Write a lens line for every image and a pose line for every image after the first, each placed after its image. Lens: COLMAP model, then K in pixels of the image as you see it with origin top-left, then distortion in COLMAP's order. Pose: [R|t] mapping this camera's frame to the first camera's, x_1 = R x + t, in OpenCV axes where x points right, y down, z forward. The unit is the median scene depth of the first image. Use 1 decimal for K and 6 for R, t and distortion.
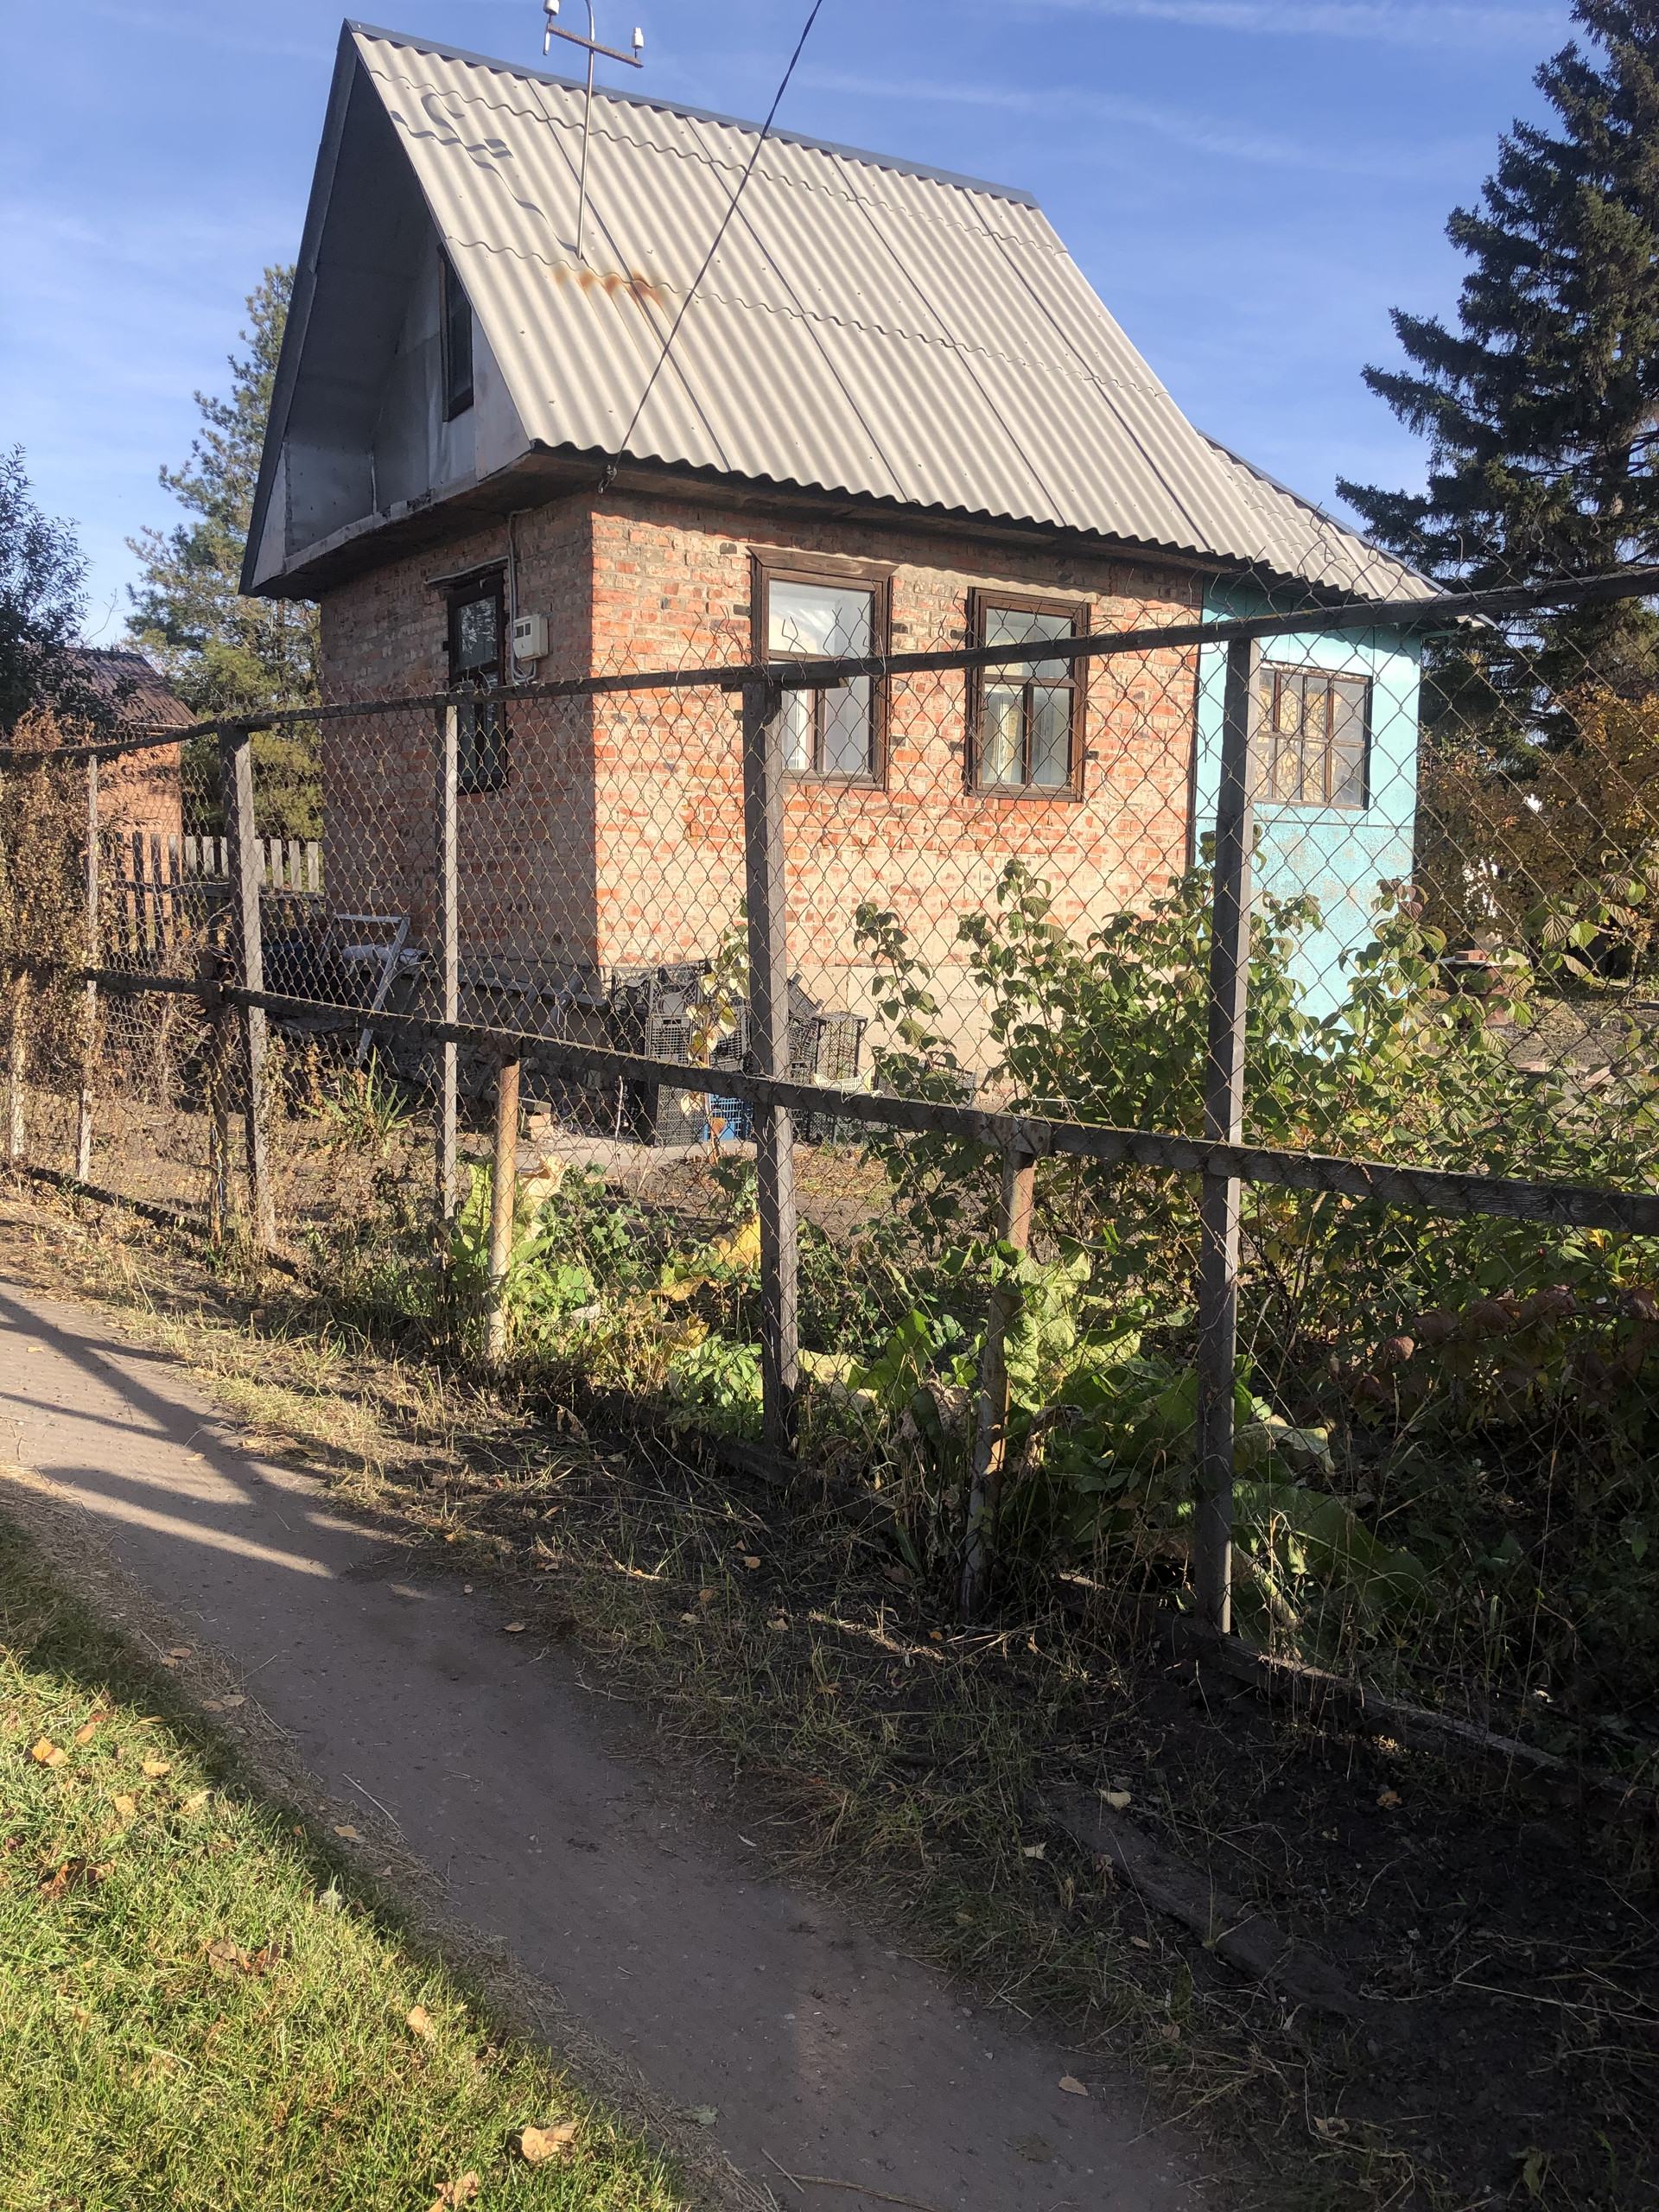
lens RADIAL K [[1964.6, 0, 949.1], [0, 1964.6, 1102.8], [0, 0, 1]] dist [0.010529, 0.072611]
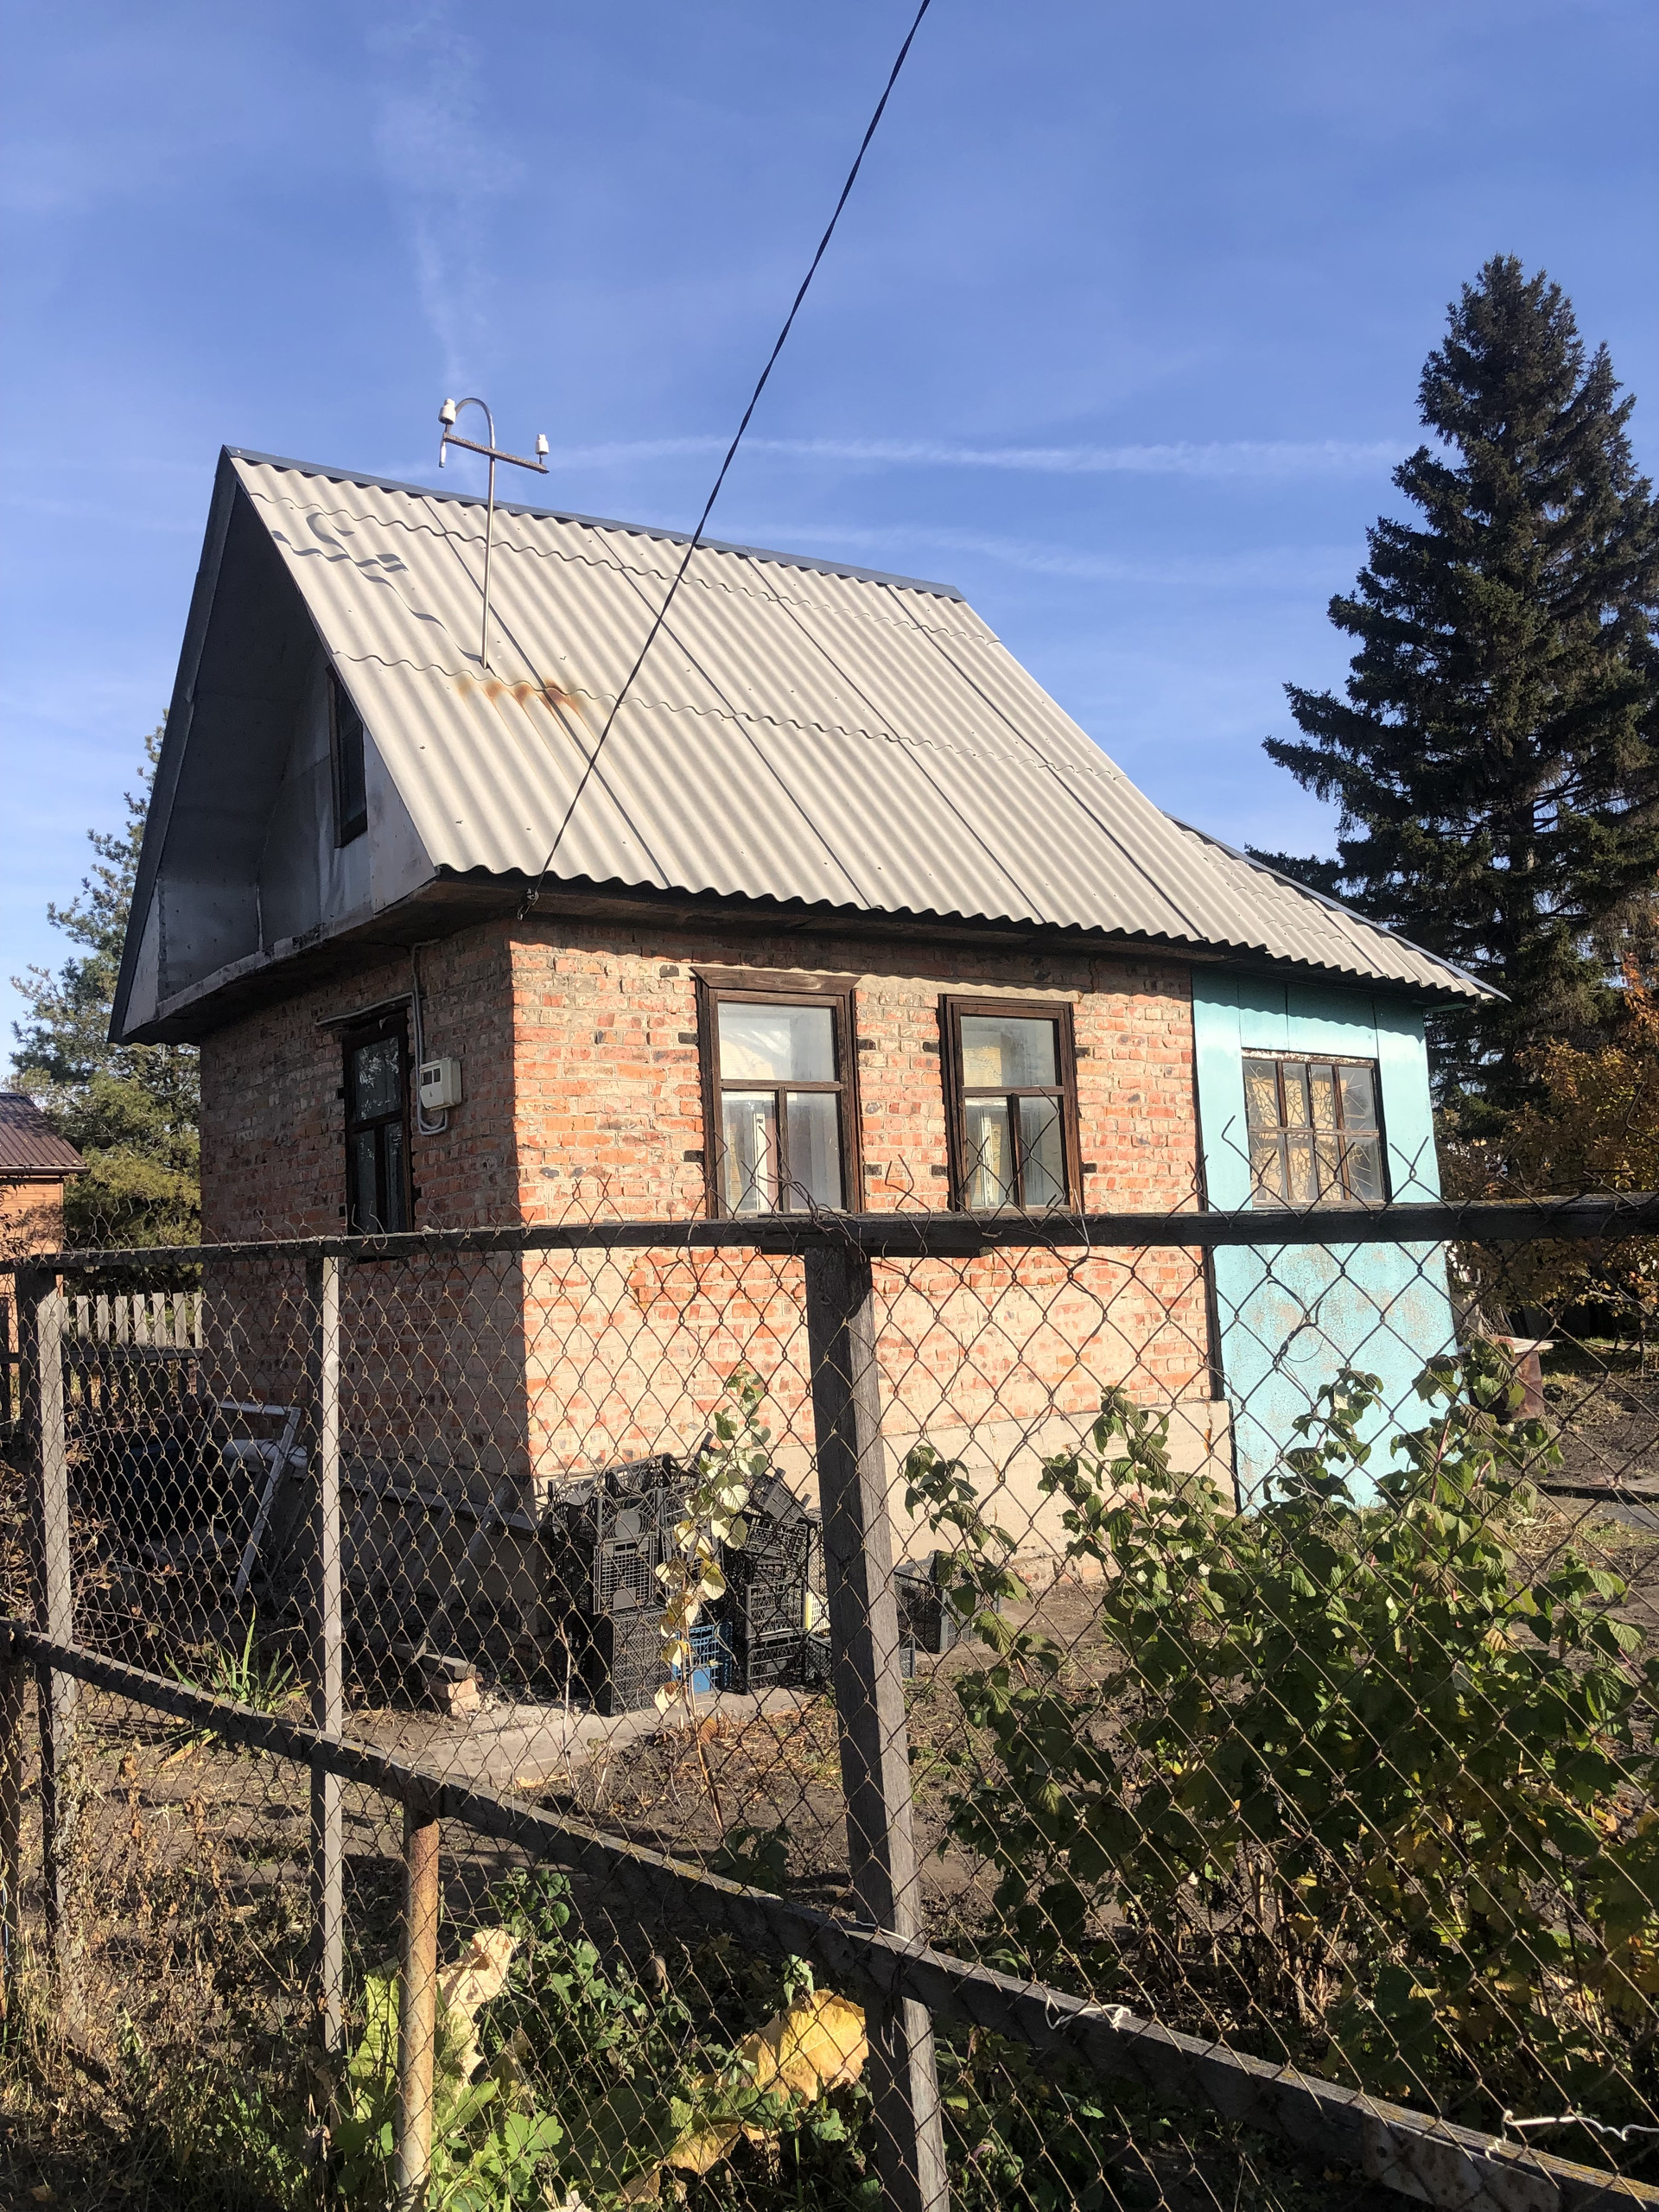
lens RADIAL K [[1967.1, 0, 952.6], [0, 1967.1, 1111.2], [0, 0, 1]] dist [0.149580, -0.283515]
pose [[0.996920, -0.062577, 0.047271, -0.028641], [0.070141, 0.981070, -0.180505, -0.047835], [-0.035081, 0.183265, 0.982437, 0.130309]]
